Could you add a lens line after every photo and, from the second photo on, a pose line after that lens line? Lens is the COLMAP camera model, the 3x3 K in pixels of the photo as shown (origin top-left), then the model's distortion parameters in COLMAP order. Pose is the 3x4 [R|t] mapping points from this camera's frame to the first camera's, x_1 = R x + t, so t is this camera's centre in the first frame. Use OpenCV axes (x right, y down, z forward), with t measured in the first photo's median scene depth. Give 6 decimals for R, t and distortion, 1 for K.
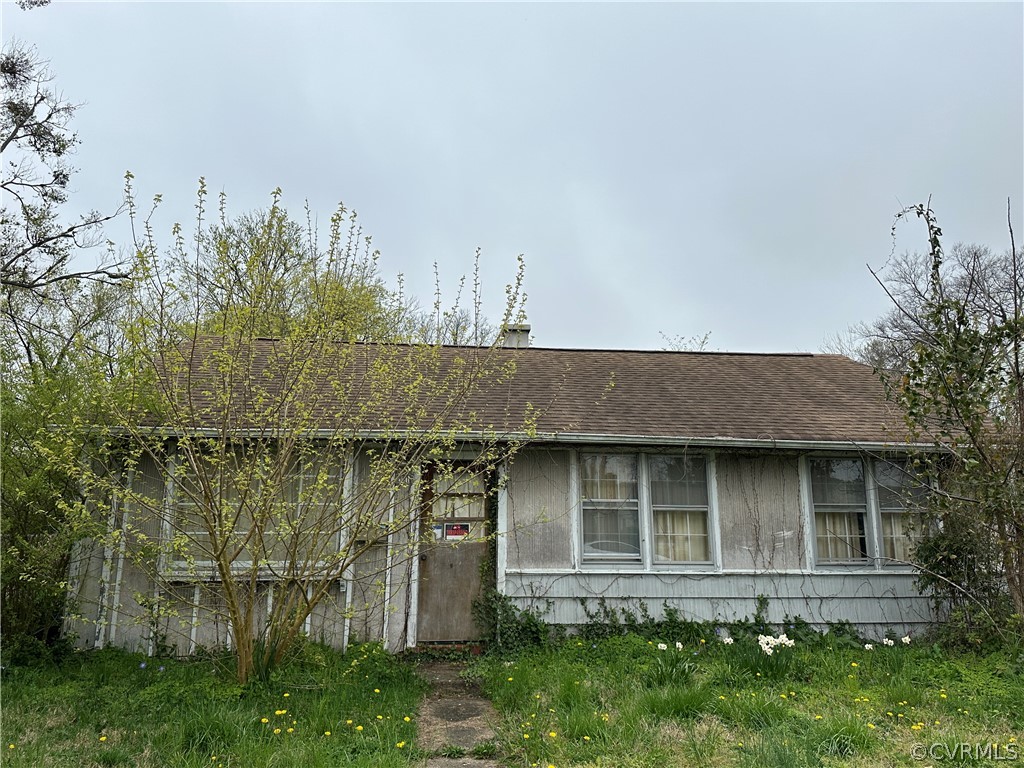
lens RADIAL K [[729.4, 0, 512.0], [0, 729.4, 384.0], [0, 0, 1]] dist [0.106228, -0.141176]
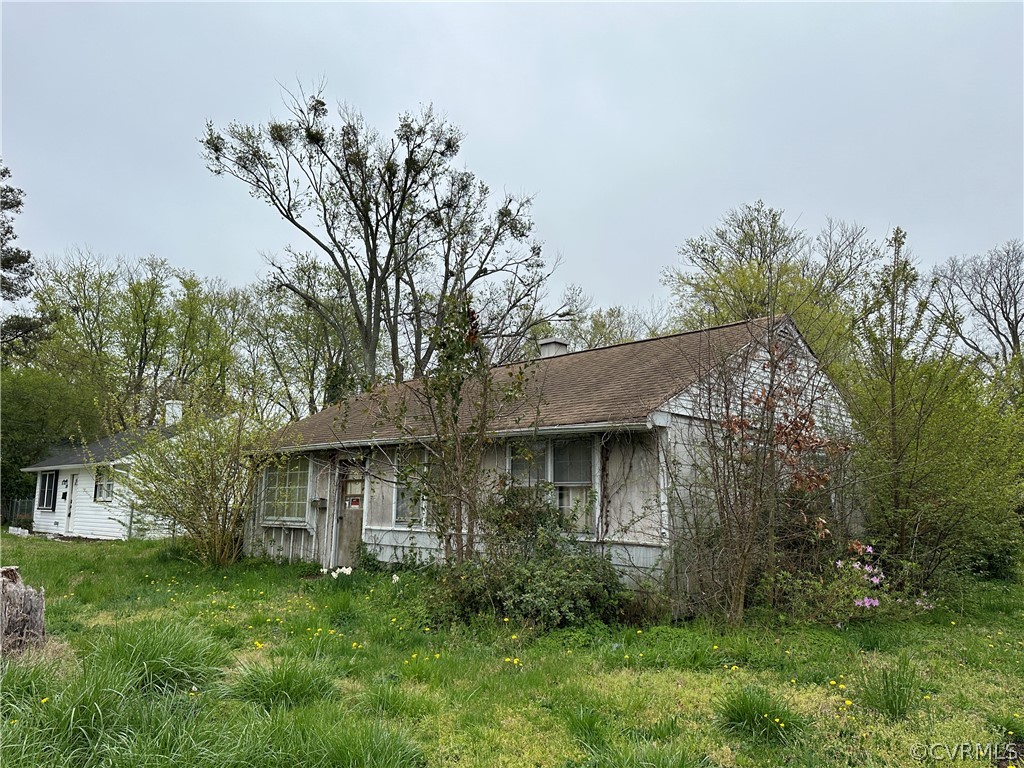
lens RADIAL K [[729.4, 0, 512.0], [0, 729.4, 384.0], [0, 0, 1]] dist [0.106228, -0.141176]
pose [[0.655578, -0.116788, -0.746041, 1.421649], [0.134559, 0.990223, -0.036770, 0.045431], [0.743042, -0.076281, 0.664883, 0.188018]]
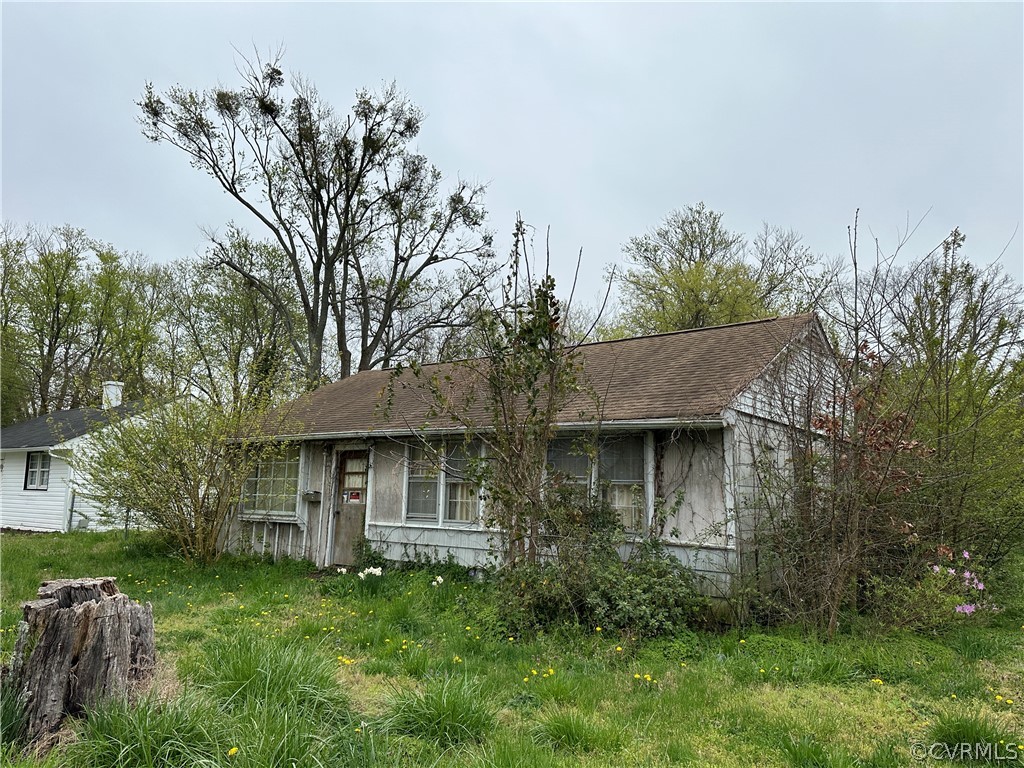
lens RADIAL K [[729.4, 0, 512.0], [0, 729.4, 384.0], [0, 0, 1]] dist [0.106228, -0.141176]
pose [[0.735375, -0.088497, -0.671857, 1.232333], [0.108251, 0.994046, -0.012450, 0.020470], [0.668958, -0.063574, 0.740576, 0.092879]]
